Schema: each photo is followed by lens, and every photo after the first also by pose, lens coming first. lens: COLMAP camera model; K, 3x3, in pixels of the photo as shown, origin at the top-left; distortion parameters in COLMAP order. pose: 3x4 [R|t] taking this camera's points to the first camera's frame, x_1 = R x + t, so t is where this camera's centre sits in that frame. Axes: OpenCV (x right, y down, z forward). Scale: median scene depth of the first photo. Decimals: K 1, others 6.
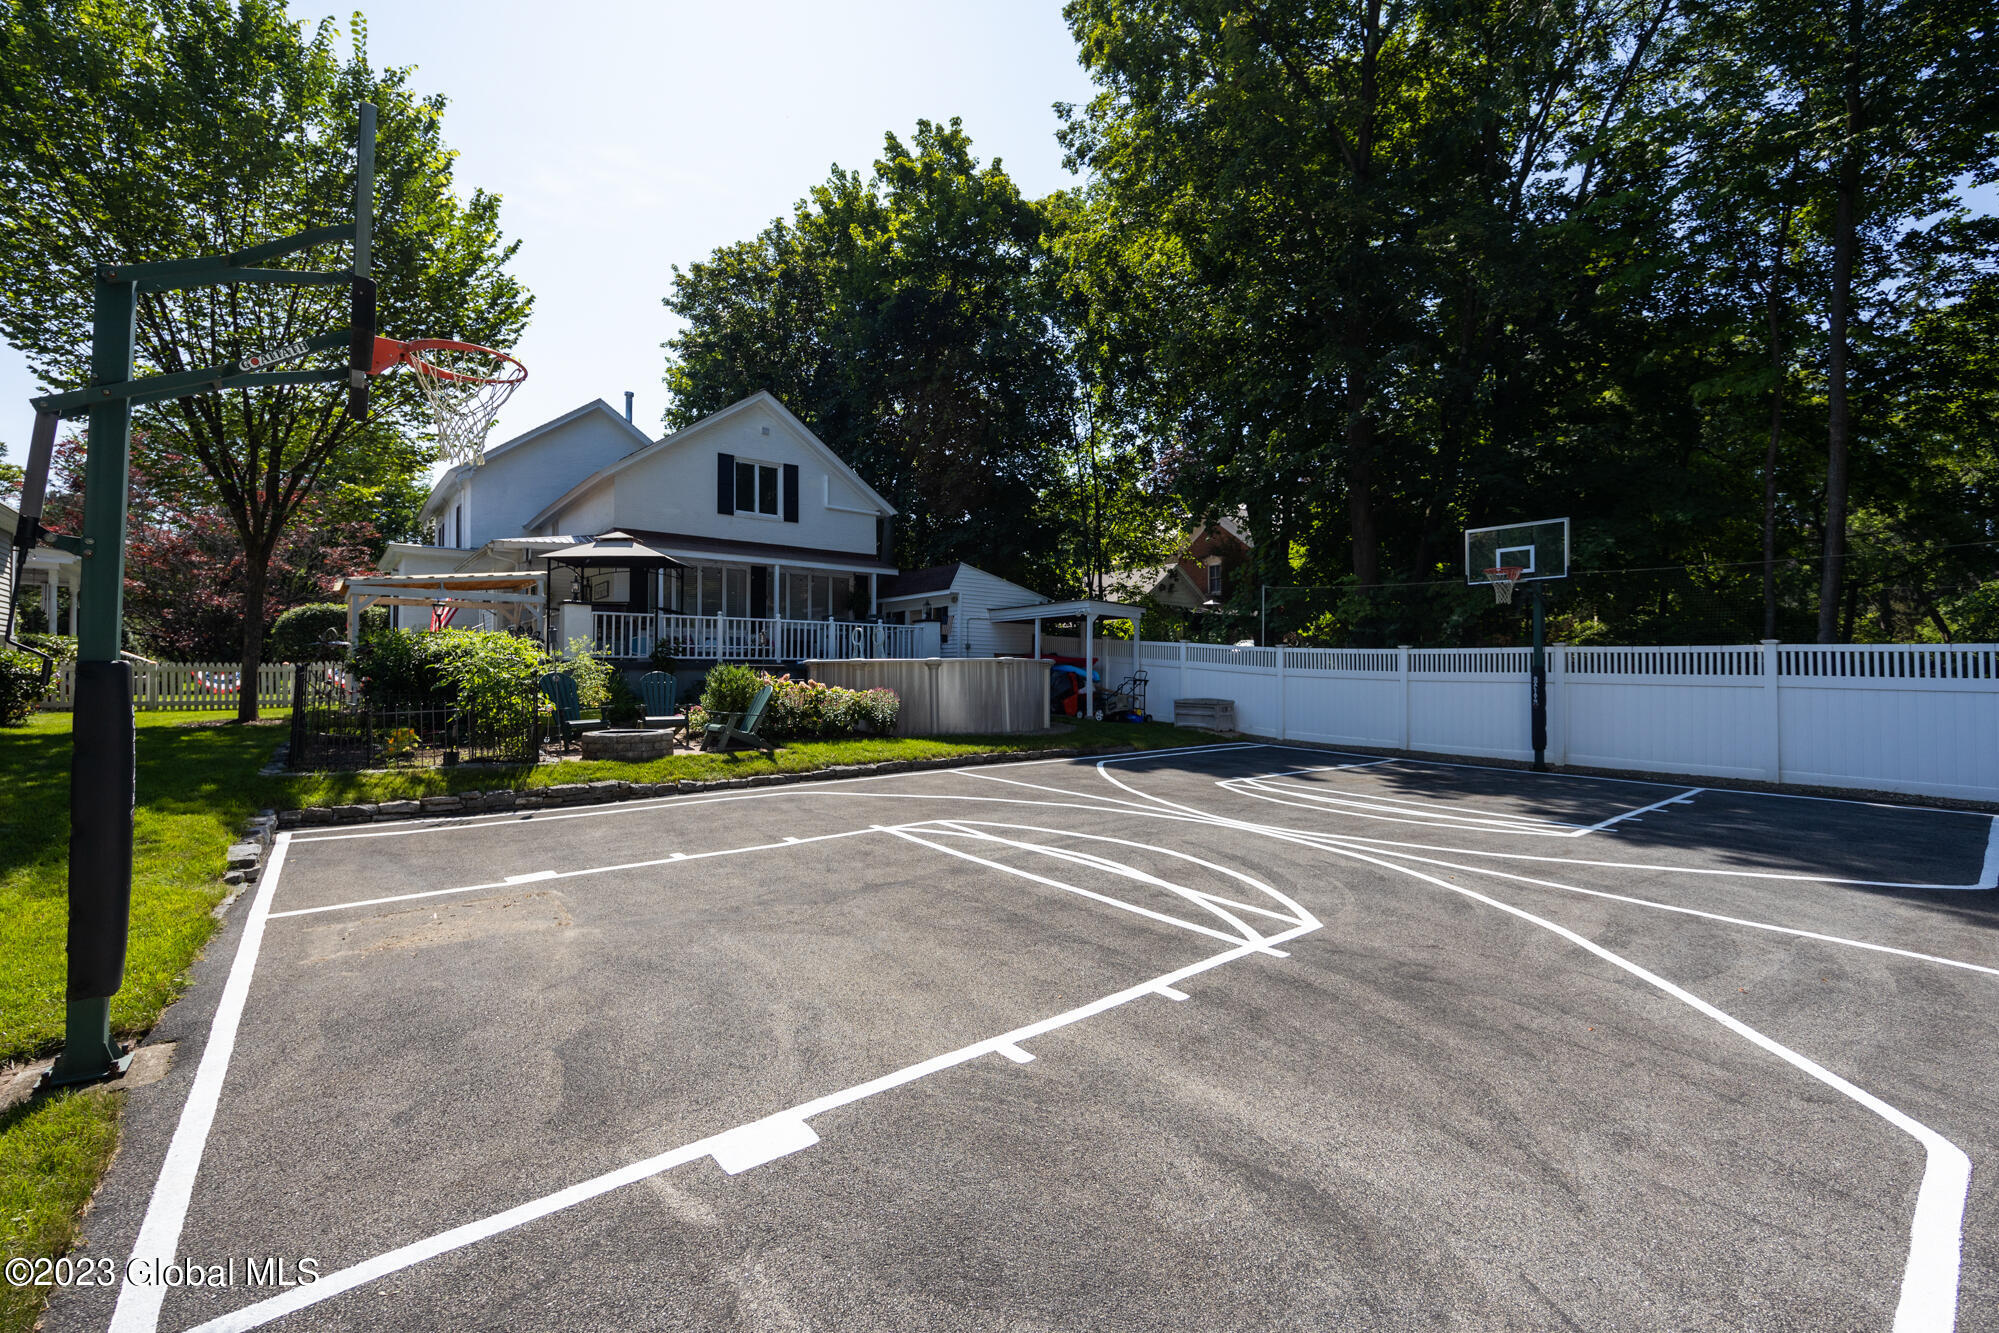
lens RADIAL K [[815.2, 0, 997.3], [0, 815.2, 663.6], [0, 0, 1]] dist [-0.000648, -0.000198]
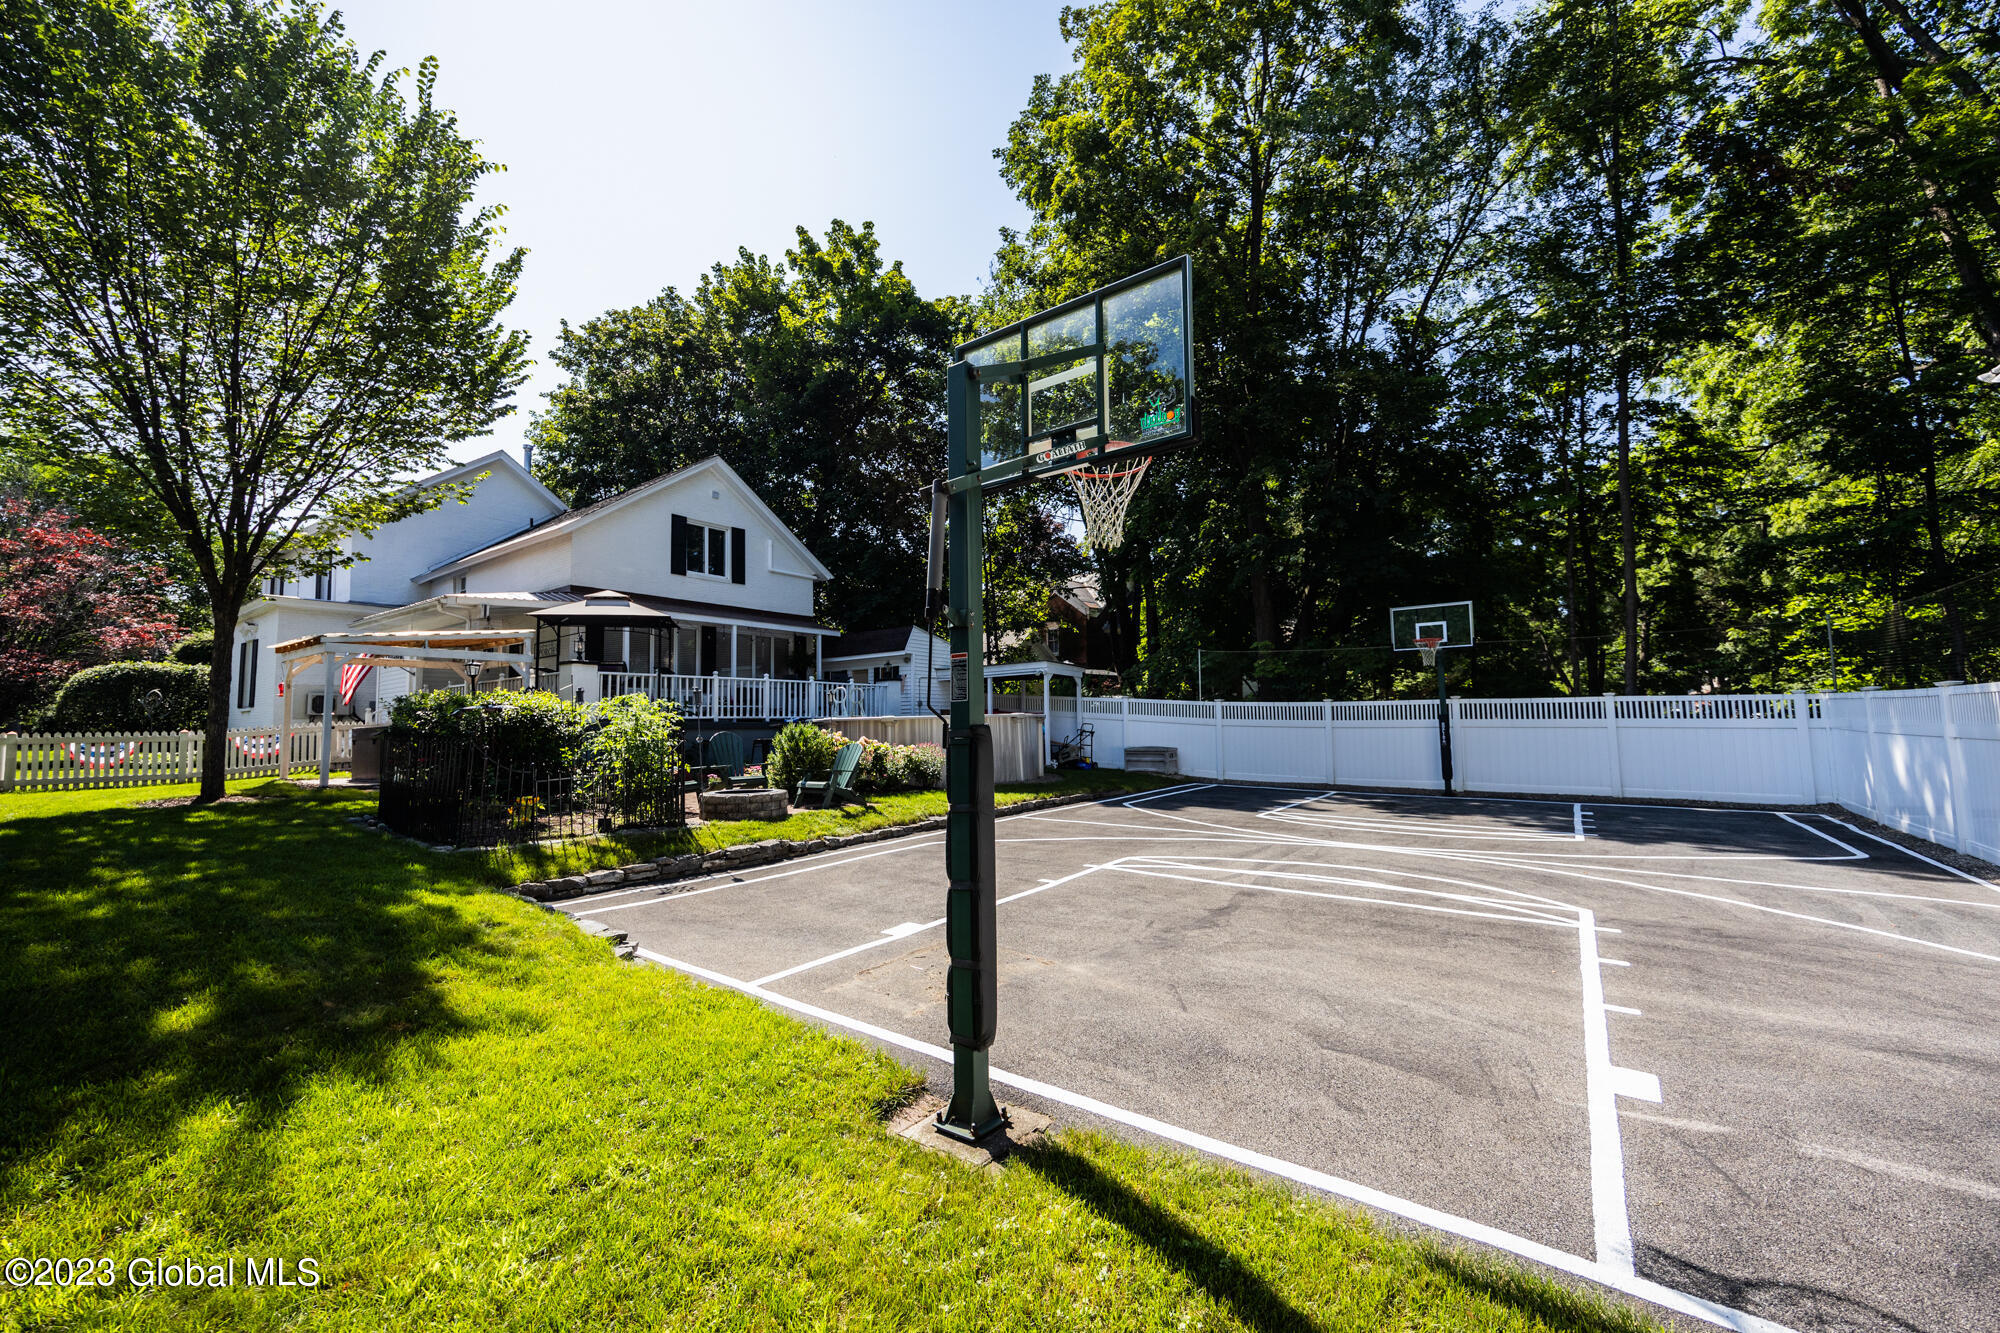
lens RADIAL K [[762.9, 0, 1000.5], [0, 762.9, 664.6], [0, 0, 1]] dist [0.002147, 0.000125]
pose [[0.968277, 0.002775, 0.249863, -0.252674], [0.014835, 0.997536, -0.068568, -0.002201], [-0.249438, 0.070100, 0.965850, 0.002116]]
